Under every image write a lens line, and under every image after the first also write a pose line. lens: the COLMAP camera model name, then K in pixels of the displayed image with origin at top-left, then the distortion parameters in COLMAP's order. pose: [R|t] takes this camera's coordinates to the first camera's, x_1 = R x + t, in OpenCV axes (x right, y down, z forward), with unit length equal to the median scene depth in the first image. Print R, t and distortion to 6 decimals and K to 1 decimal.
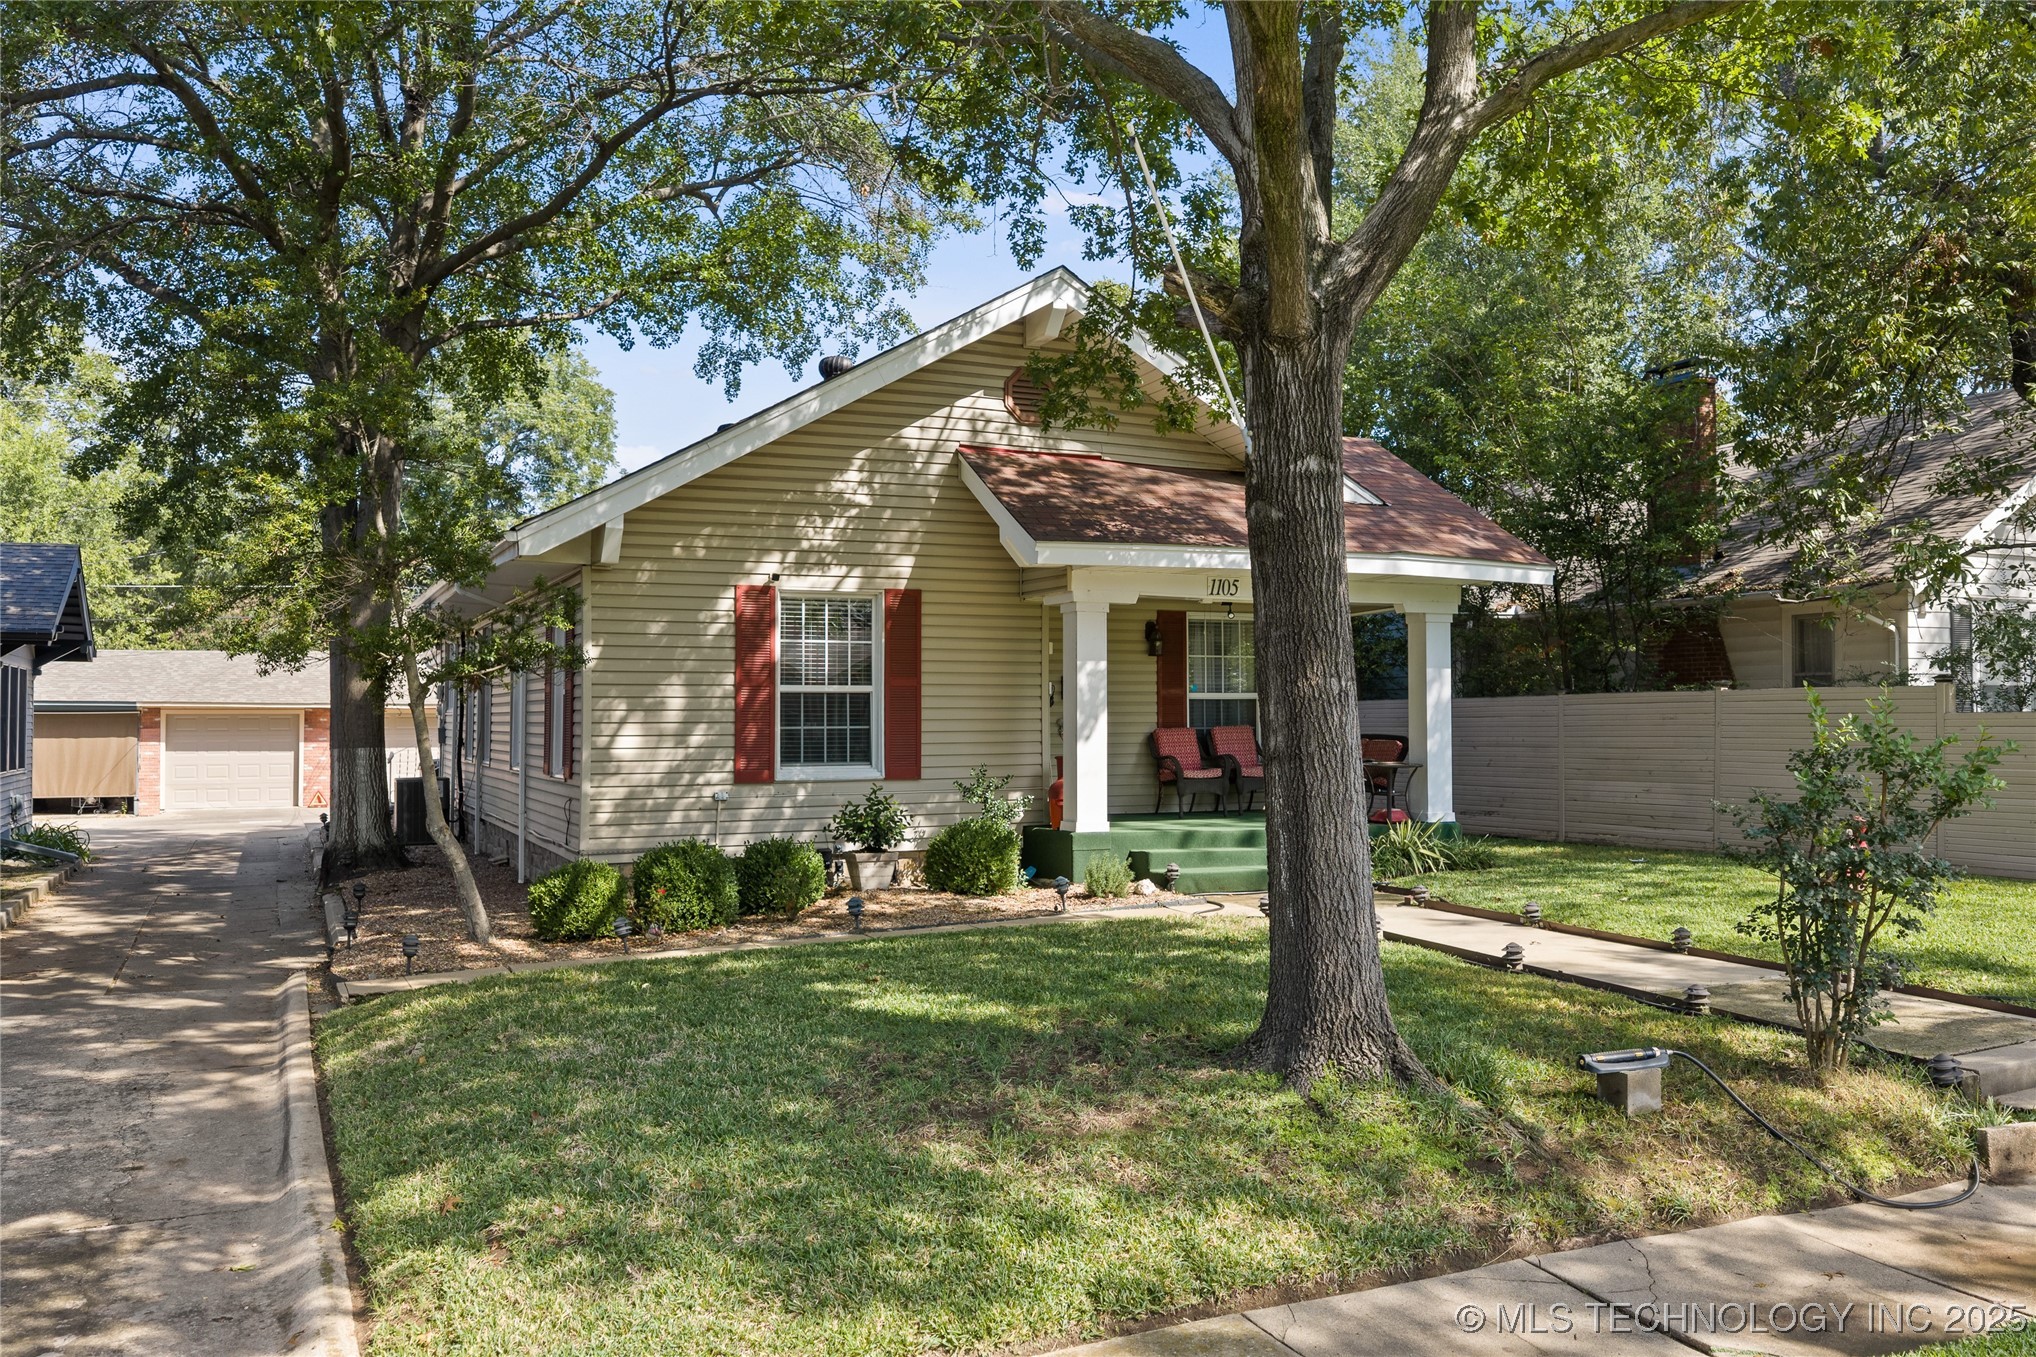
lens RADIAL K [[1725.5, 0, 1018.5], [0, 1725.5, 681.3], [0, 0, 1]] dist [0.017765, -0.011270]
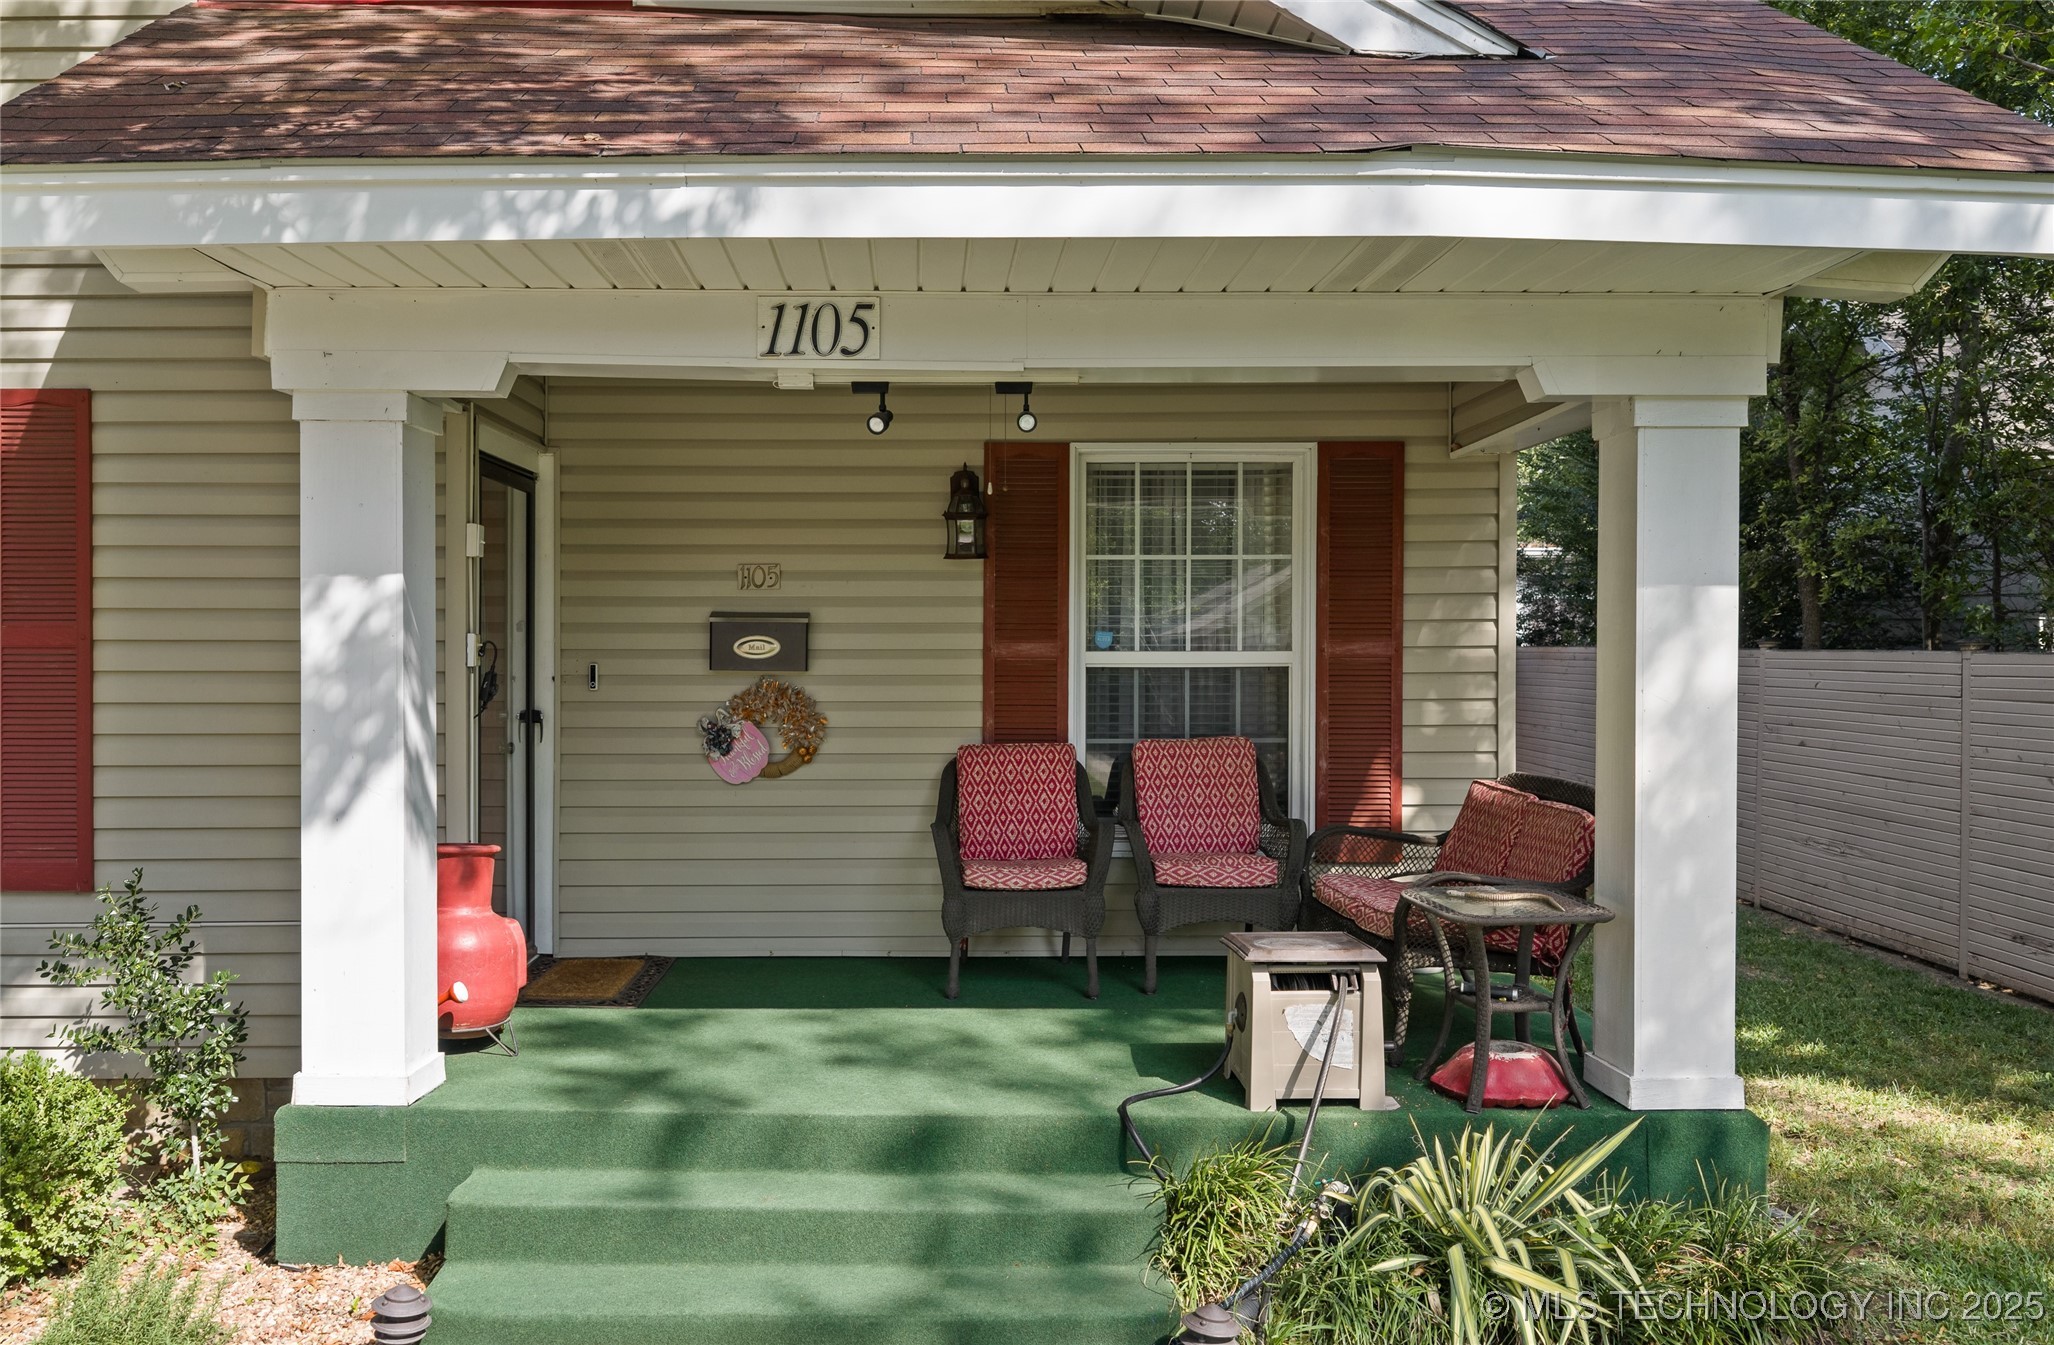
lens RADIAL K [[1740.1, 0, 939.0], [0, 1740.1, 658.9], [0, 0, 1]] dist [0.009263, -0.001789]
pose [[0.911370, 0.009121, -0.411486, 0.271121], [0.006445, 0.999316, 0.036425, -0.007154], [0.411536, -0.035848, 0.910688, 0.737830]]
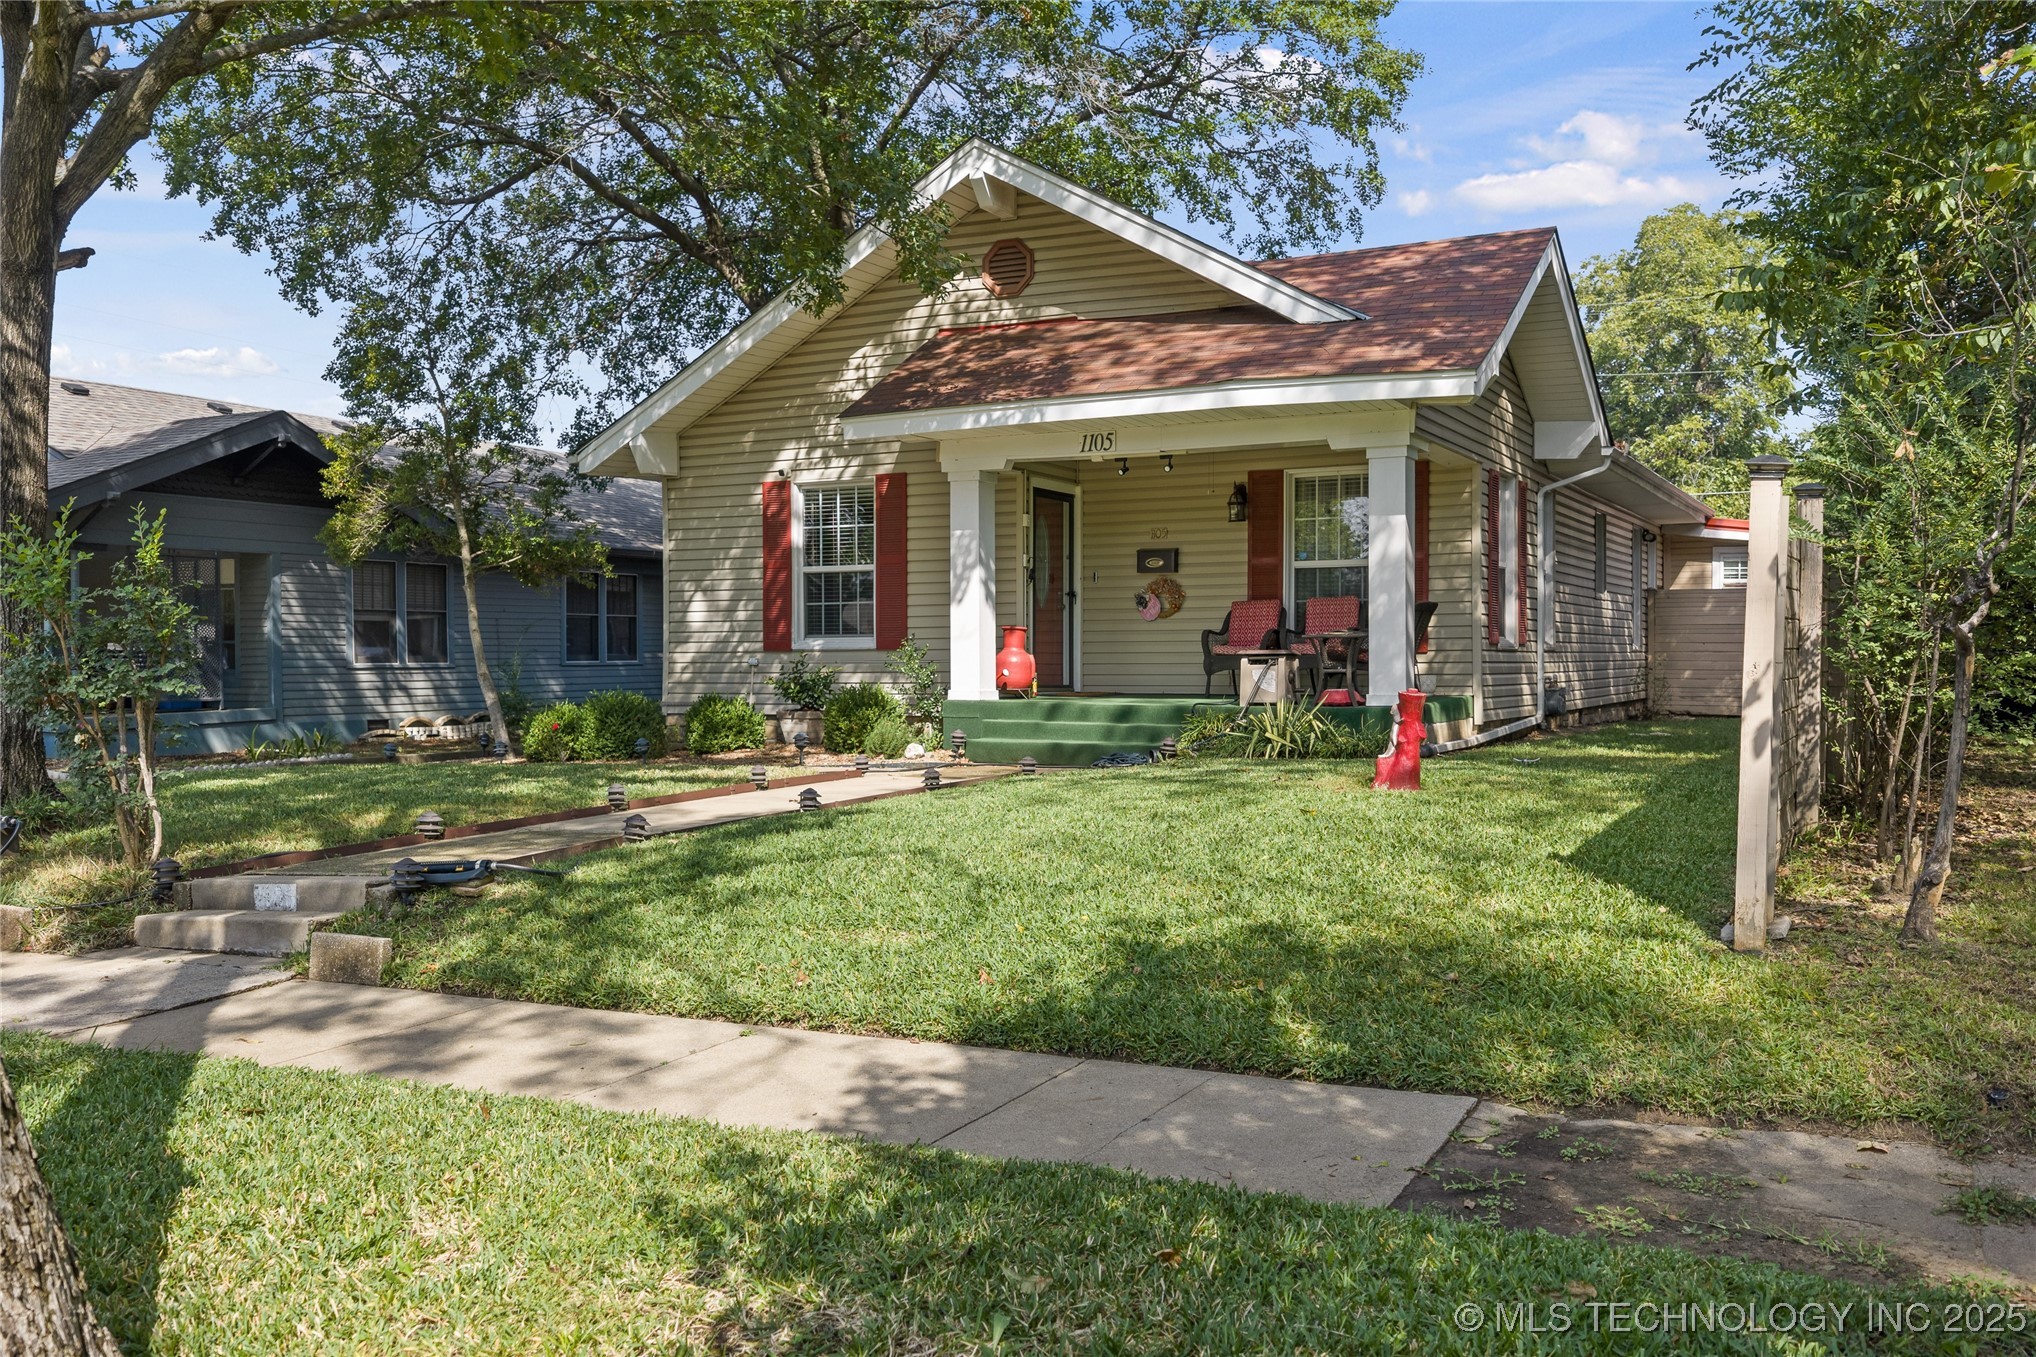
lens RADIAL K [[1725.5, 0, 1011.0], [0, 1725.5, 685.1], [0, 0, 1]] dist [0.017765, -0.011270]
pose [[0.605407, 0.013986, -0.795793, 0.845233], [0.019508, 0.999284, 0.032404, 0.045689], [0.795677, -0.035142, 0.604701, 0.405343]]
